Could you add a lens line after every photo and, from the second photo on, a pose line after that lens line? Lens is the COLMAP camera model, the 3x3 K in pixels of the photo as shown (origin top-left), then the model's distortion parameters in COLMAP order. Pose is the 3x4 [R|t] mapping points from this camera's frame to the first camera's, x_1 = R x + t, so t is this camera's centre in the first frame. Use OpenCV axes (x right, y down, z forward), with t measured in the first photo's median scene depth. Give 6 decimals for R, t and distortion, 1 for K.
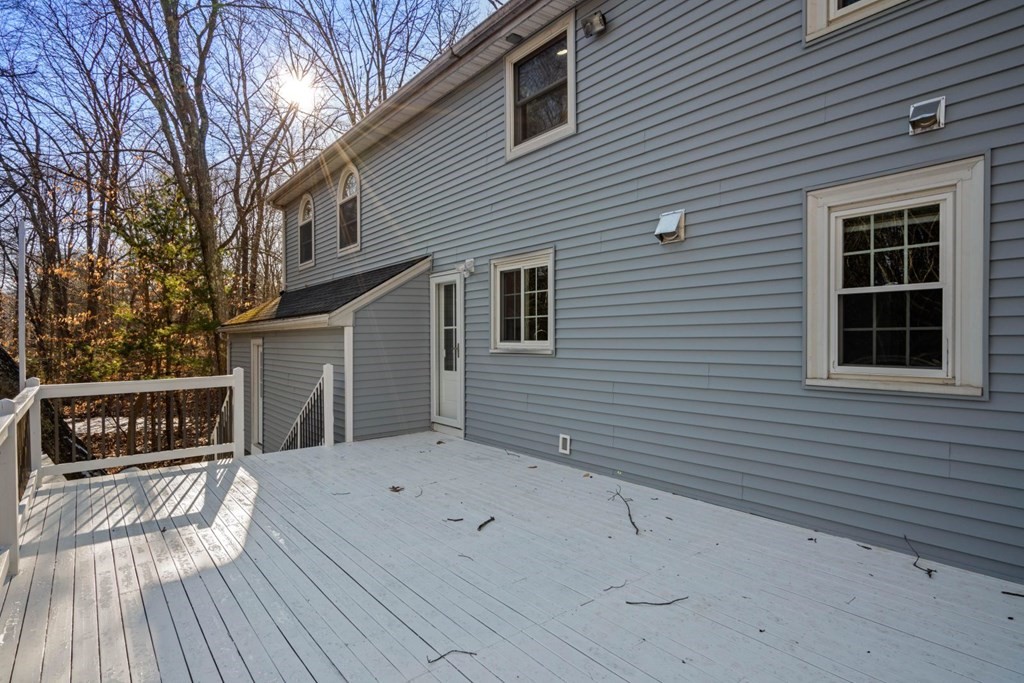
lens RADIAL K [[573.1, 0, 524.9], [0, 573.1, 336.5], [0, 0, 1]] dist [-0.015831, 0.000304]
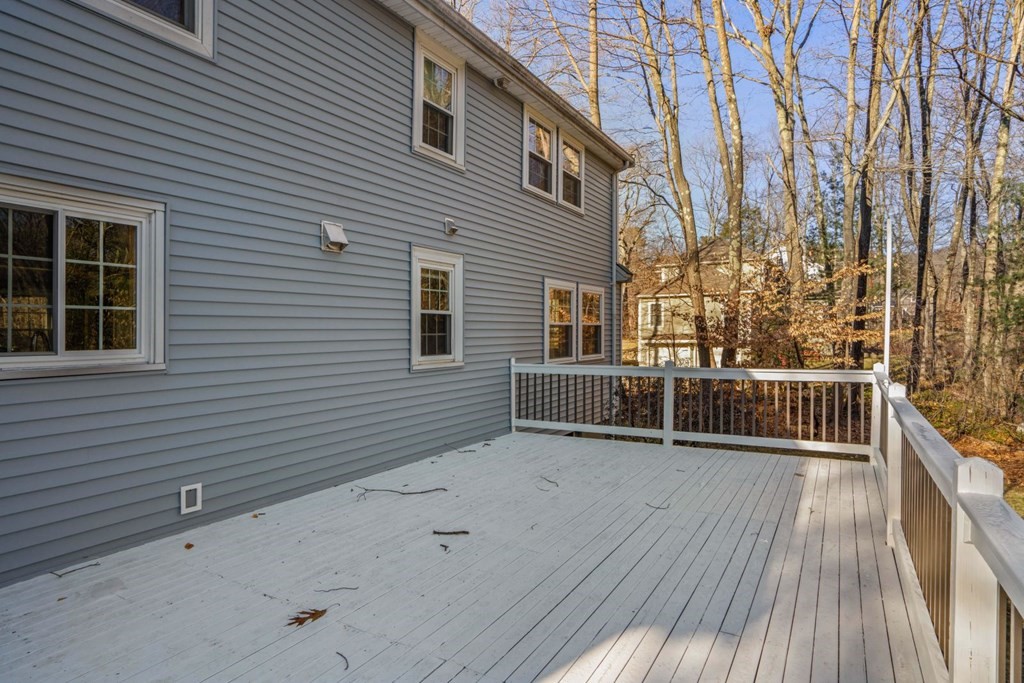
lens RADIAL K [[573.1, 0, 524.9], [0, 573.1, 336.5], [0, 0, 1]] dist [-0.015831, 0.000304]
pose [[-0.390472, 0.006597, 0.920591, -0.952791], [0.013282, 0.999911, -0.001531, 0.000820], [-0.920519, 0.011629, -0.390525, 1.193654]]
